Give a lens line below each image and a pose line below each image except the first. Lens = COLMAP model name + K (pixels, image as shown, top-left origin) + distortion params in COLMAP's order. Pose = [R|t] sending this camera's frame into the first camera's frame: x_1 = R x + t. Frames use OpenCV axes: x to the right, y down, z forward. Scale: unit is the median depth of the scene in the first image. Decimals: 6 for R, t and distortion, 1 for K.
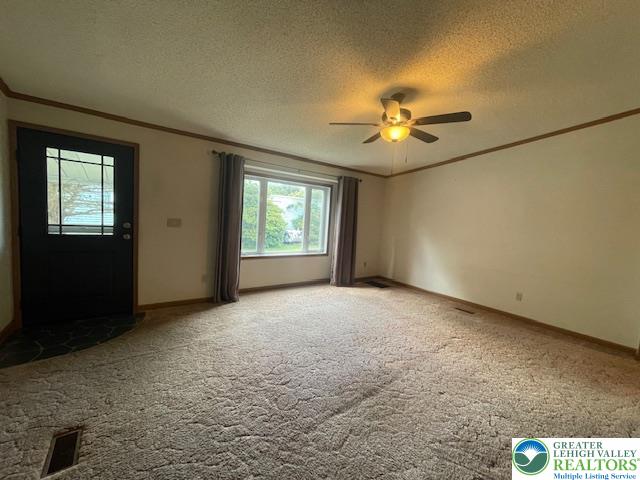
lens RADIAL K [[260.1, 0, 320.3], [0, 260.1, 239.4], [0, 0, 1]] dist [0.000324, -0.000559]
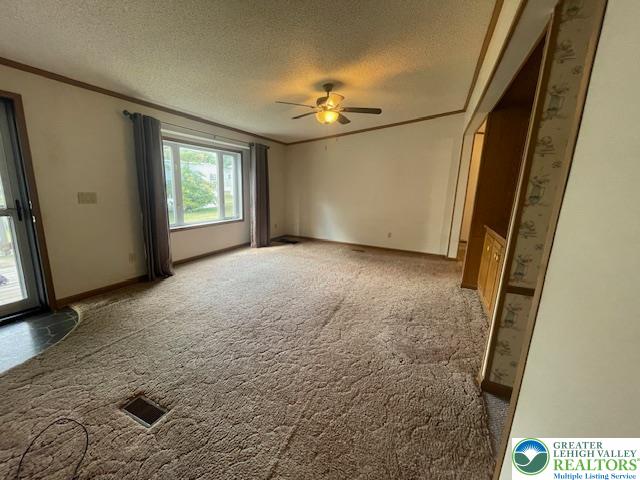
lens RADIAL K [[260.1, 0, 319.6], [0, 260.1, 238.6], [0, 0, 1]] dist [0.000324, -0.000559]
pose [[0.875157, -0.129863, 0.466086, -0.276314], [0.062781, 0.985642, 0.156742, -0.016237], [-0.479749, -0.107913, 0.870745, -0.096020]]
